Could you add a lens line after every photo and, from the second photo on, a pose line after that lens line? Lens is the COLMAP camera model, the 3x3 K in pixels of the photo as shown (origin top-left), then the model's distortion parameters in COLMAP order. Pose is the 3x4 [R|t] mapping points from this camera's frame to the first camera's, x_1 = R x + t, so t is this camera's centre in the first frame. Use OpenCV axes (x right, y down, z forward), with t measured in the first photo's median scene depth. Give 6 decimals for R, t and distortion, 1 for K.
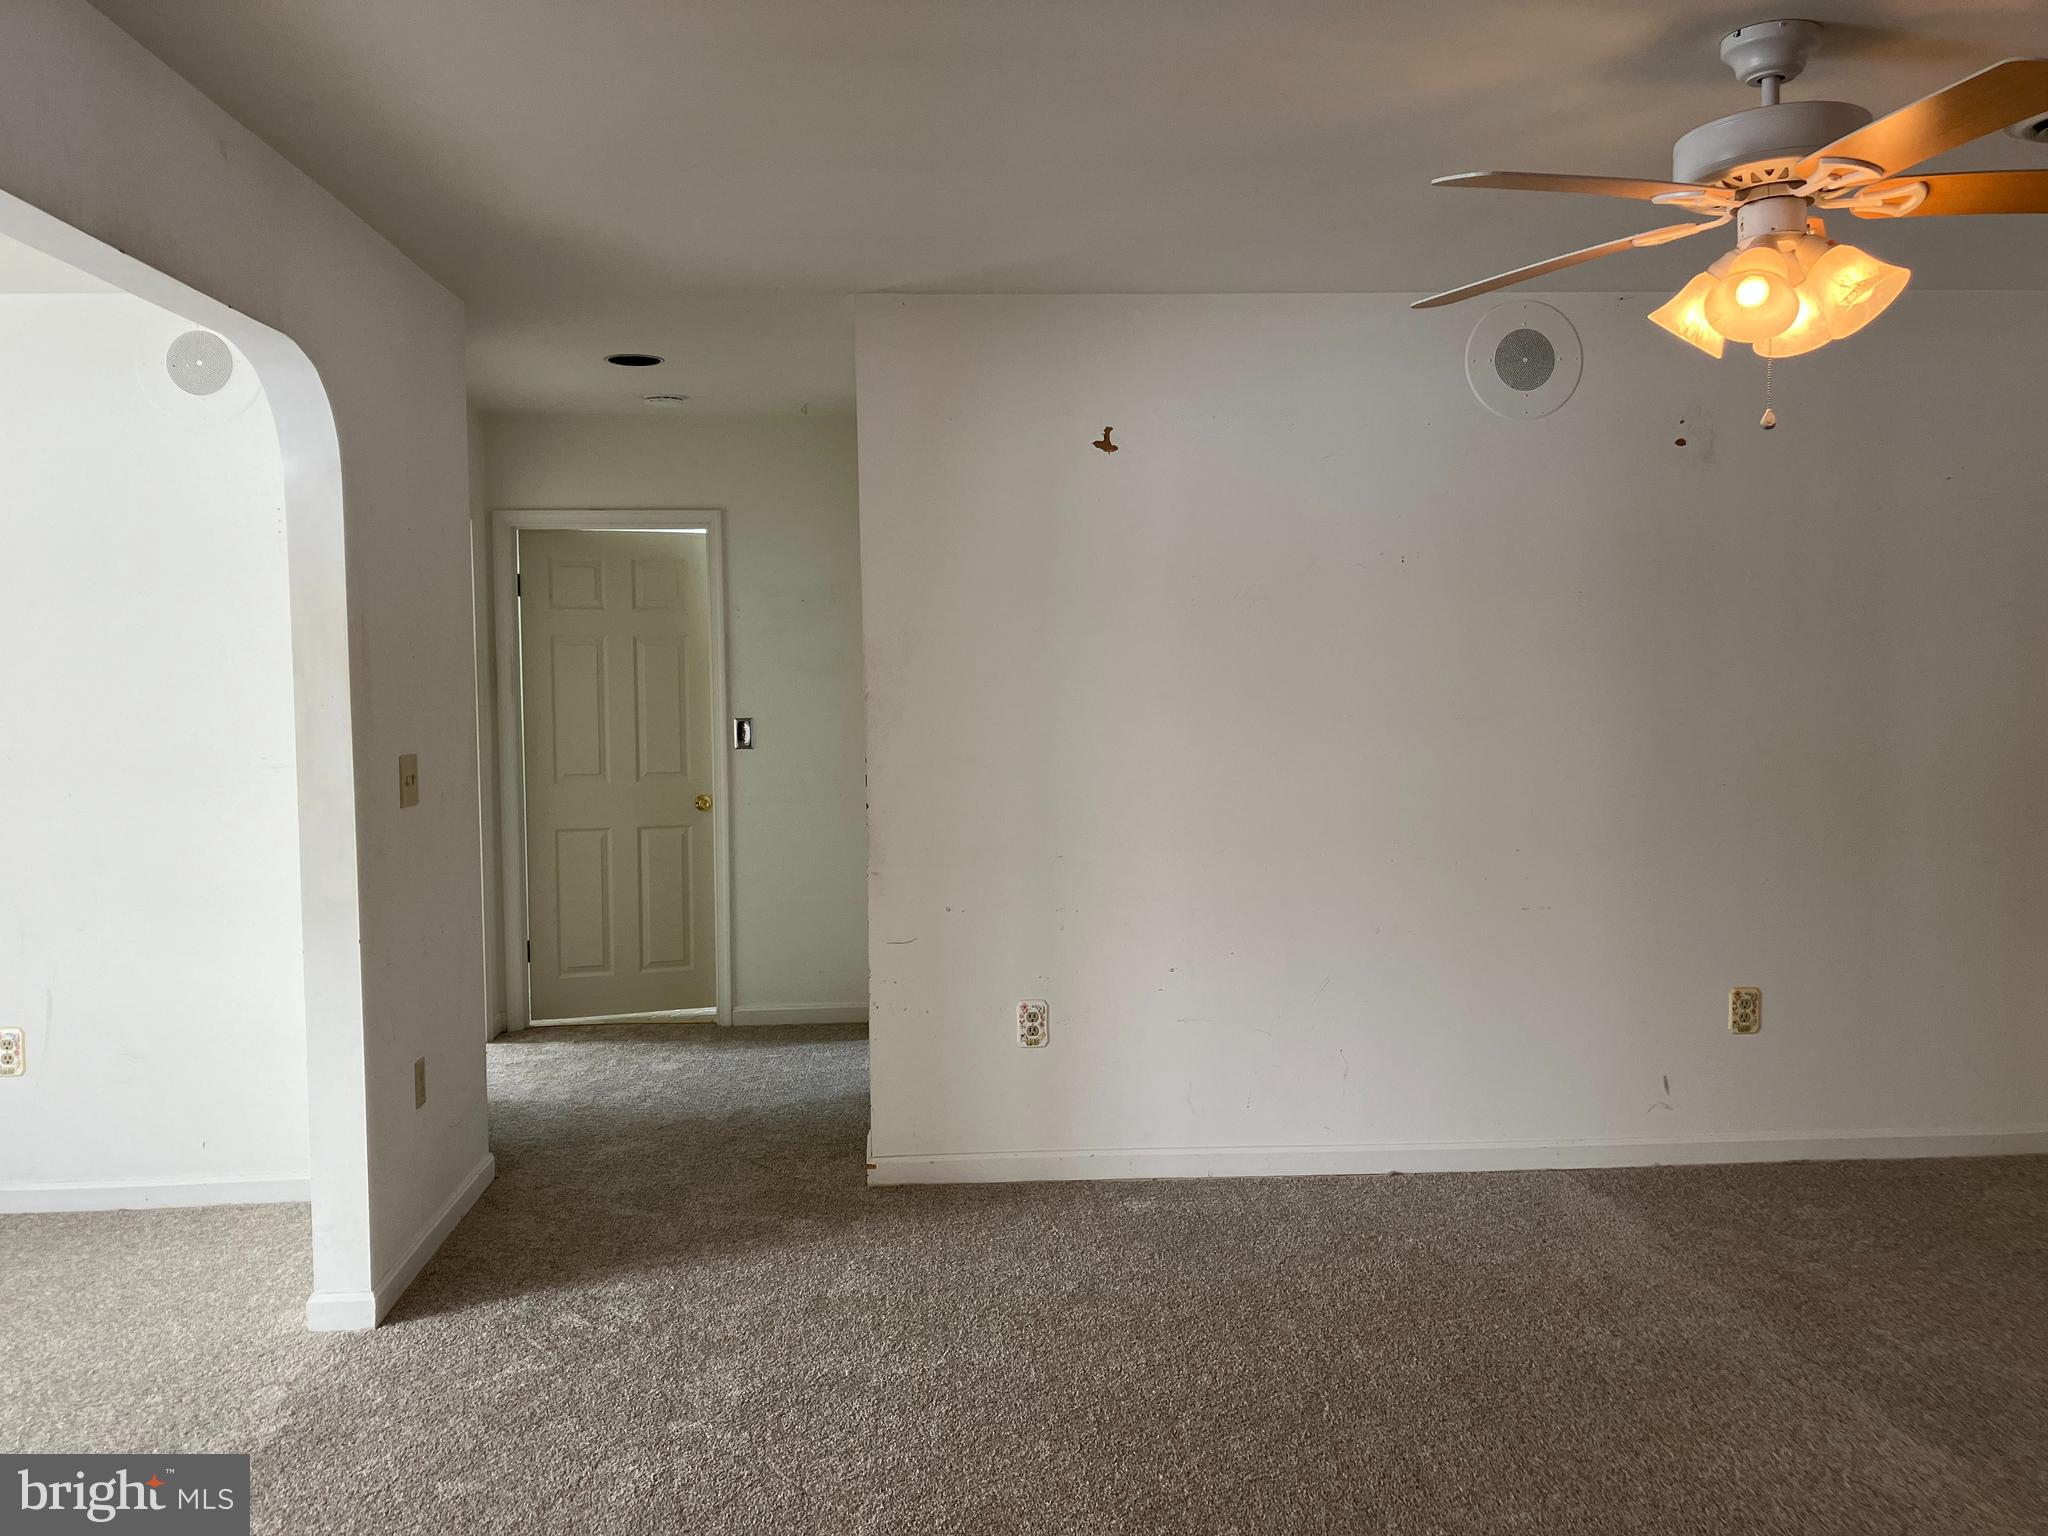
lens RADIAL K [[1631.4, 0, 1011.7], [0, 1631.4, 758.2], [0, 0, 1]] dist [0.012631, 0.000952]
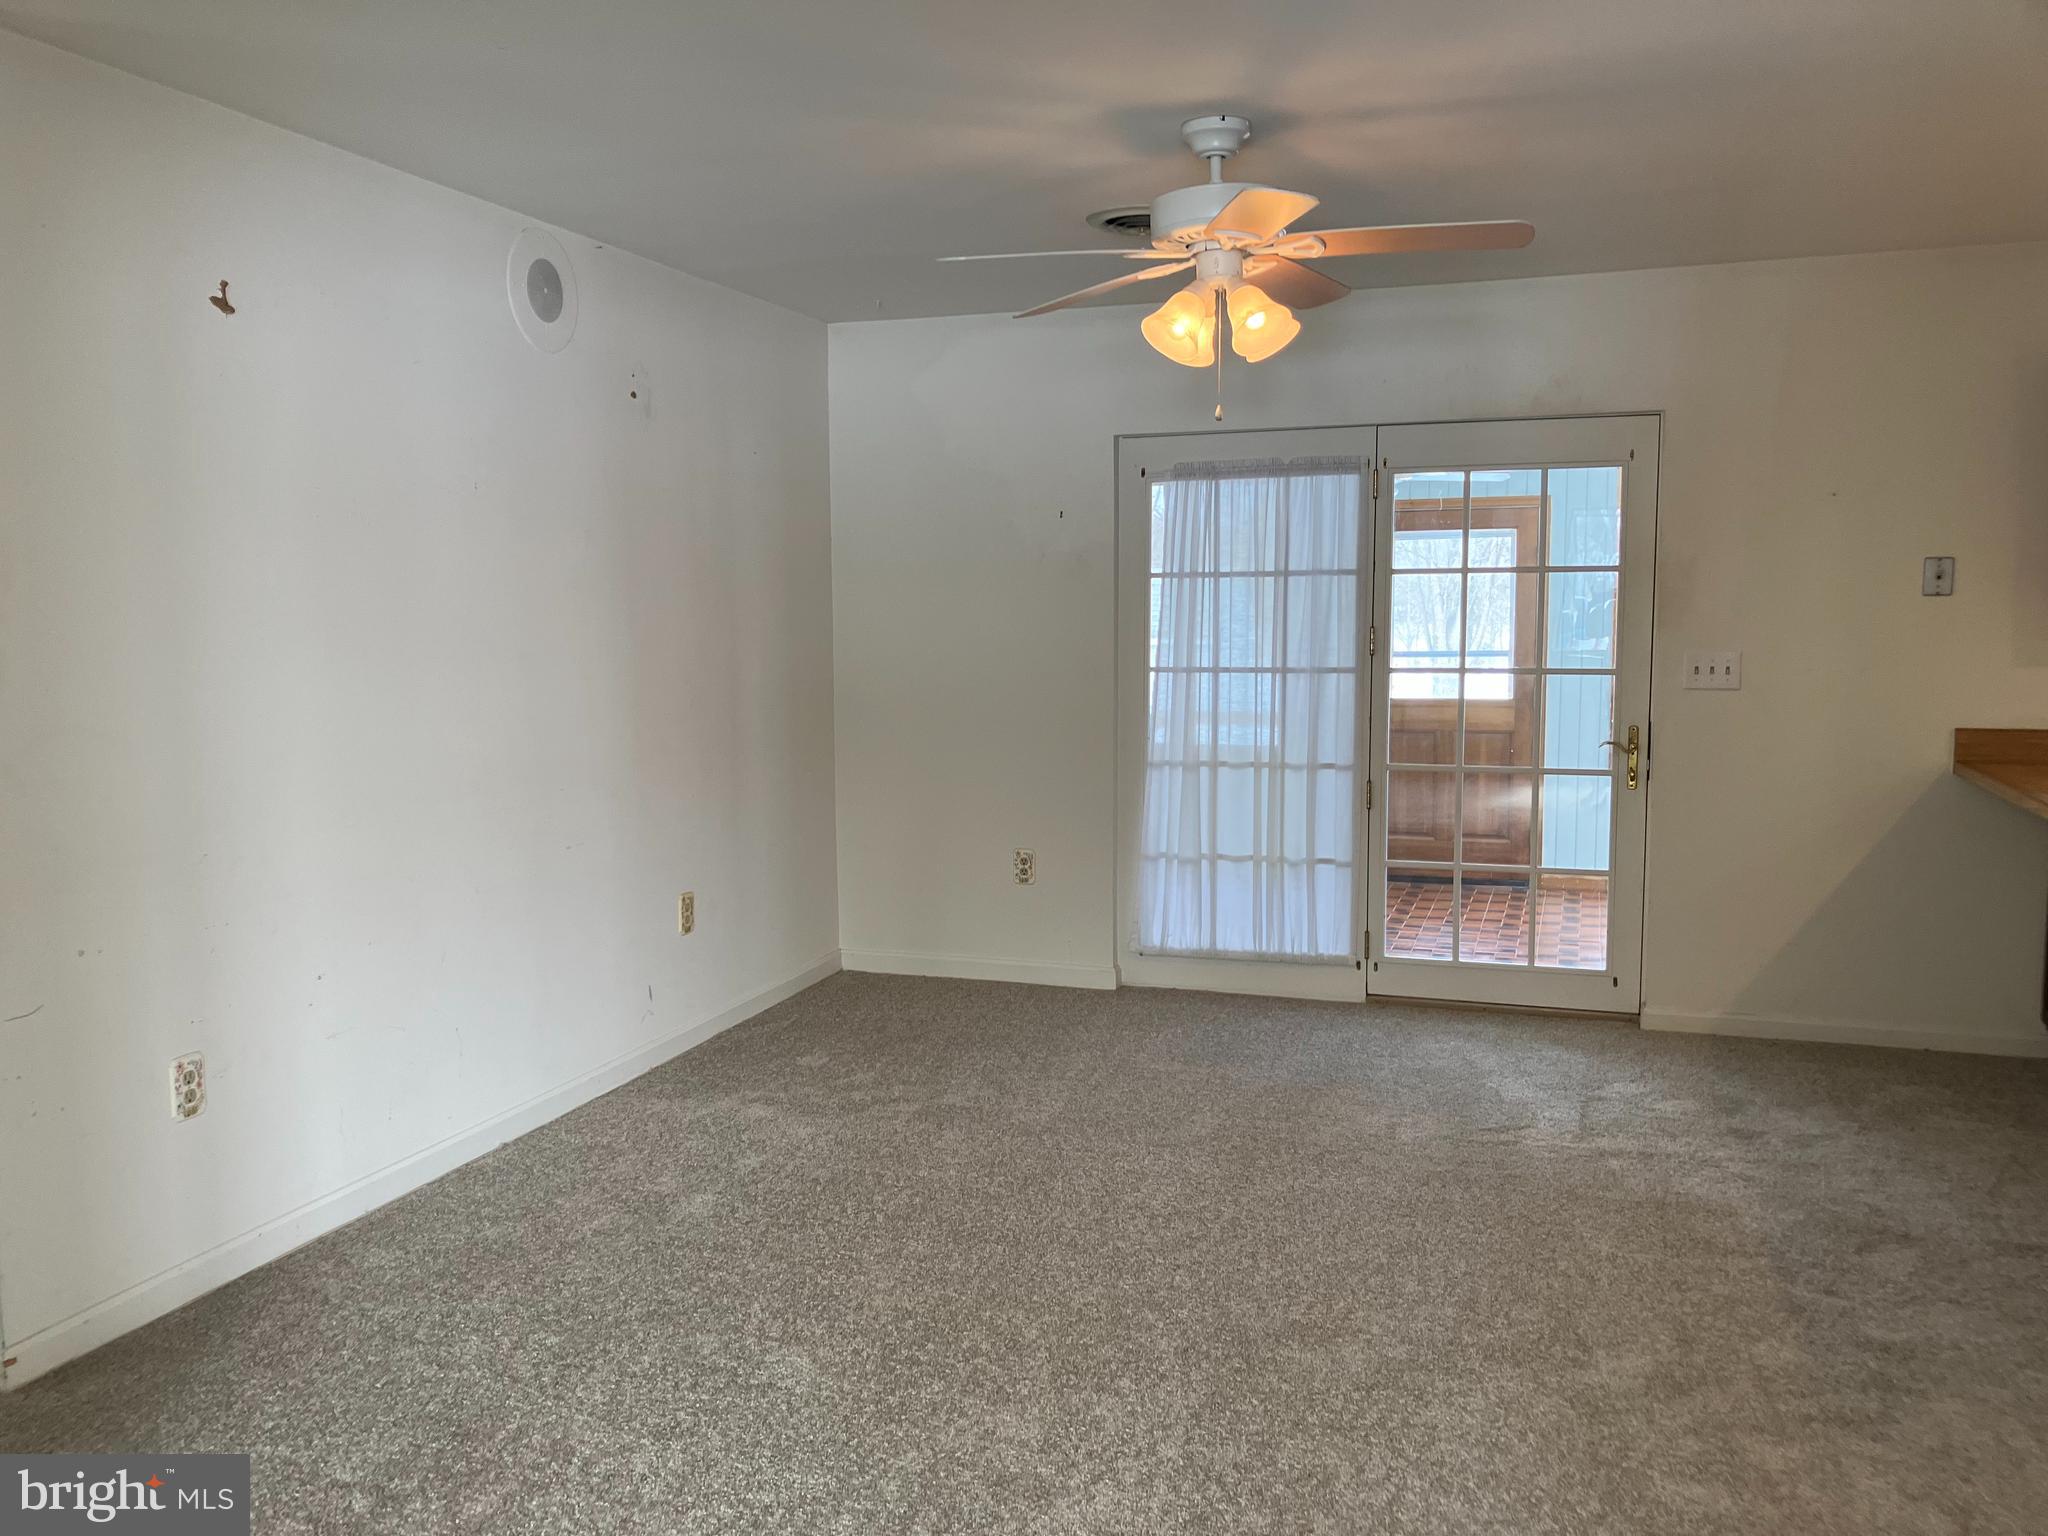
lens RADIAL K [[1631.4, 0, 1011.7], [0, 1631.4, 758.2], [0, 0, 1]] dist [0.012631, 0.000952]
pose [[0.390932, -0.079234, 0.917003, -0.504633], [0.056340, 0.996480, 0.062083, -0.008958], [-0.918693, 0.027393, 0.394020, 0.367398]]
